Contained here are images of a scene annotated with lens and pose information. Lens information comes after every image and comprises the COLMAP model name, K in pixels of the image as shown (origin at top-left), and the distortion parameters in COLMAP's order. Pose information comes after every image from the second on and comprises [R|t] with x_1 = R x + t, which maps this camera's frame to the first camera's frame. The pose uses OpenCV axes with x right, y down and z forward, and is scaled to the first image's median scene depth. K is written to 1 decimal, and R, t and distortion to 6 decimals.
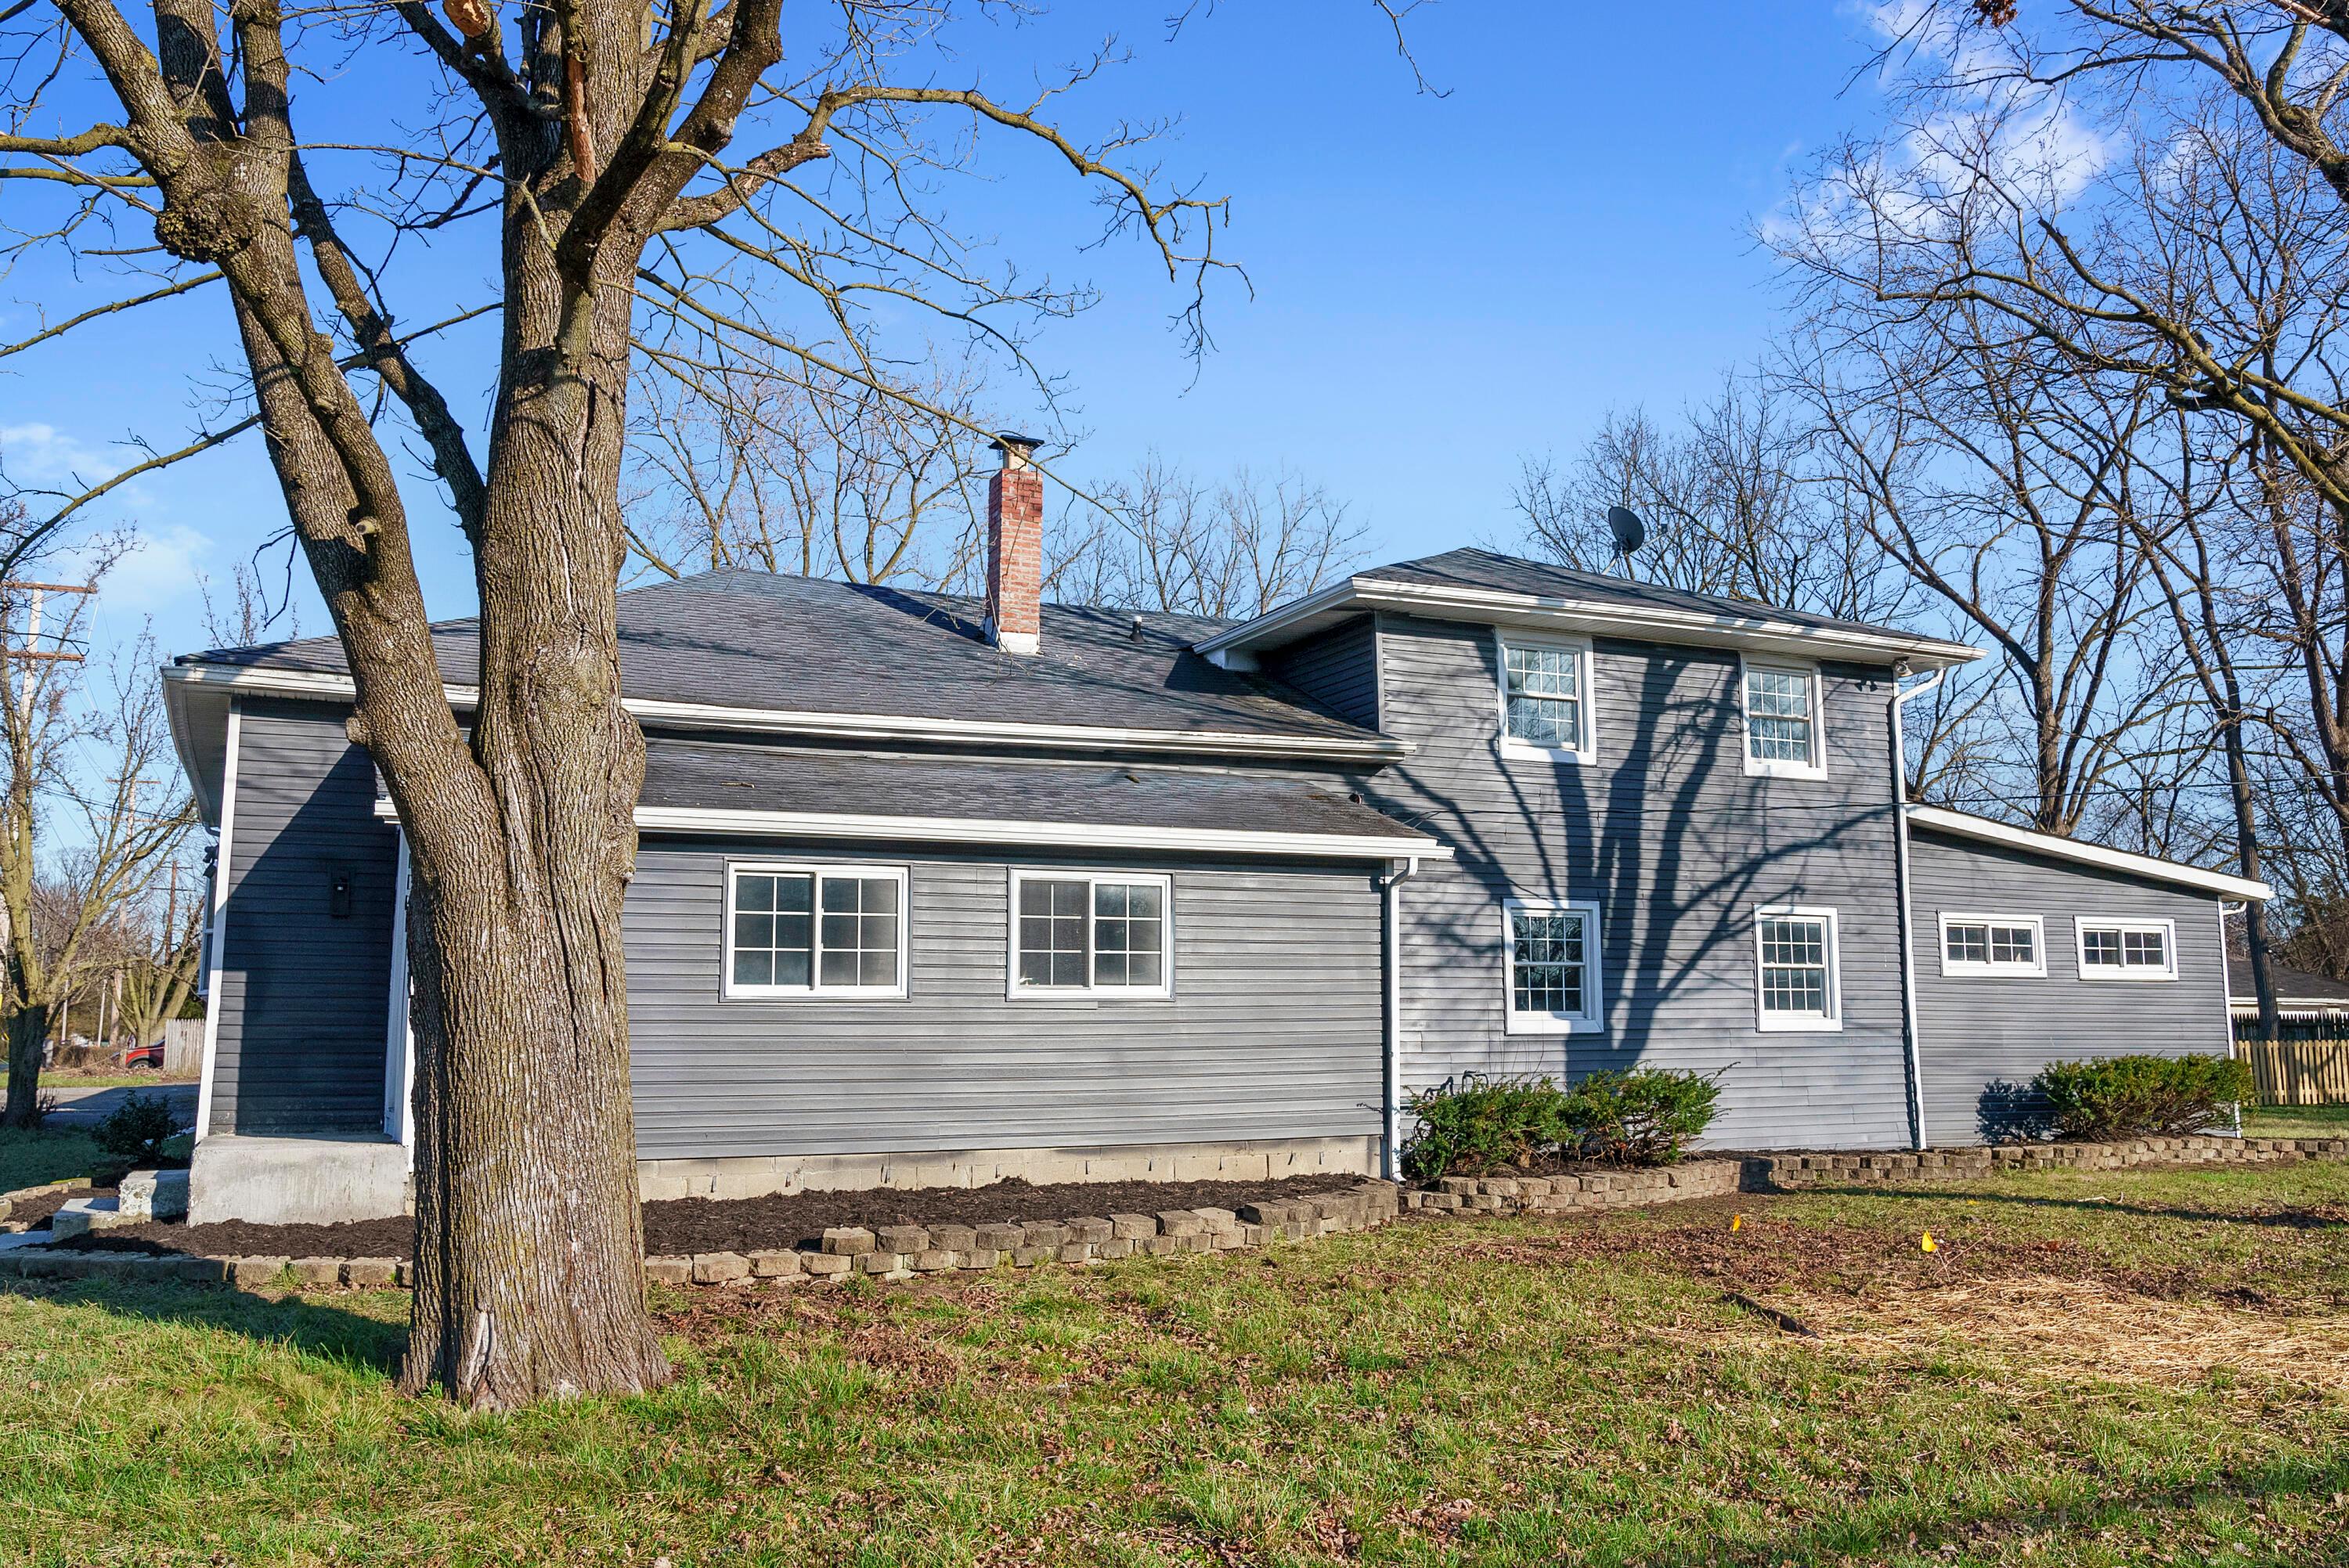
lens RADIAL K [[1922.6, 0, 1182.7], [0, 1922.6, 785.8], [0, 0, 1]] dist [-0.029159, 0.010187]
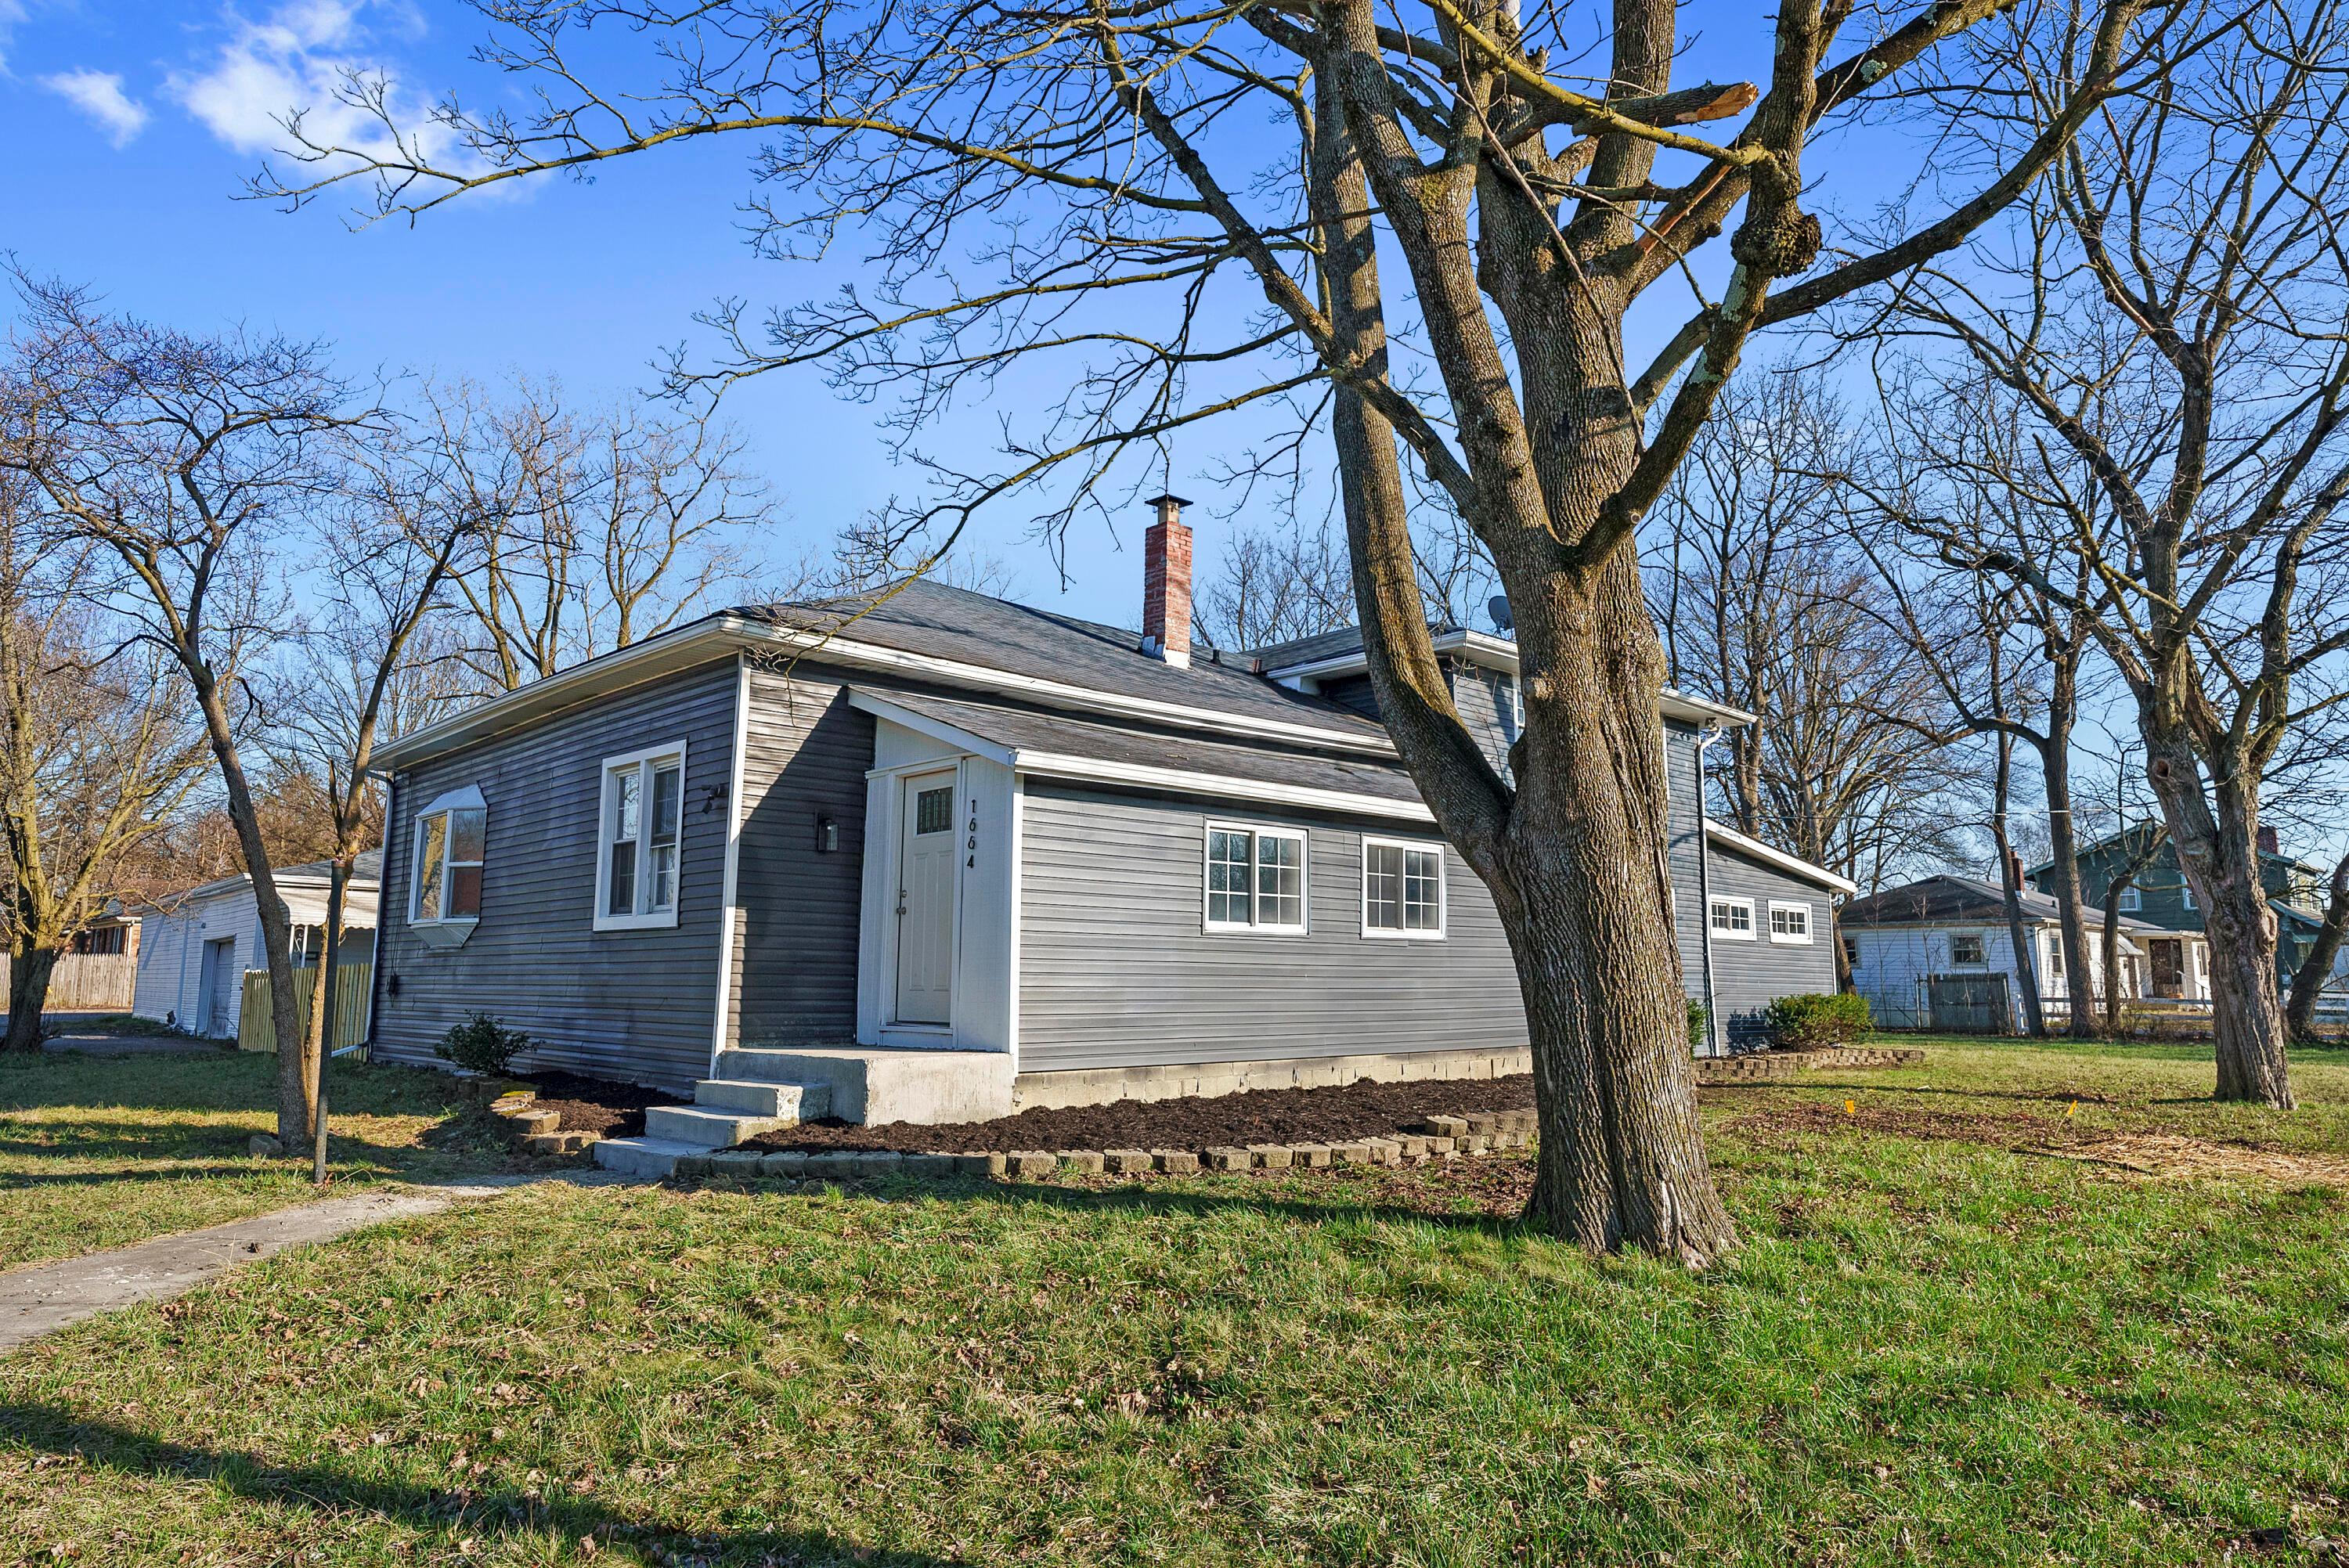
lens RADIAL K [[1447.8, 0, 1173.3], [0, 1447.8, 777.6], [0, 0, 1]] dist [-0.029483, -0.001572]
pose [[0.948425, 0.055985, 0.312018, -0.519329], [-0.052415, 0.998429, -0.019826, 0.030933], [-0.312637, 0.002449, 0.949869, 0.129624]]
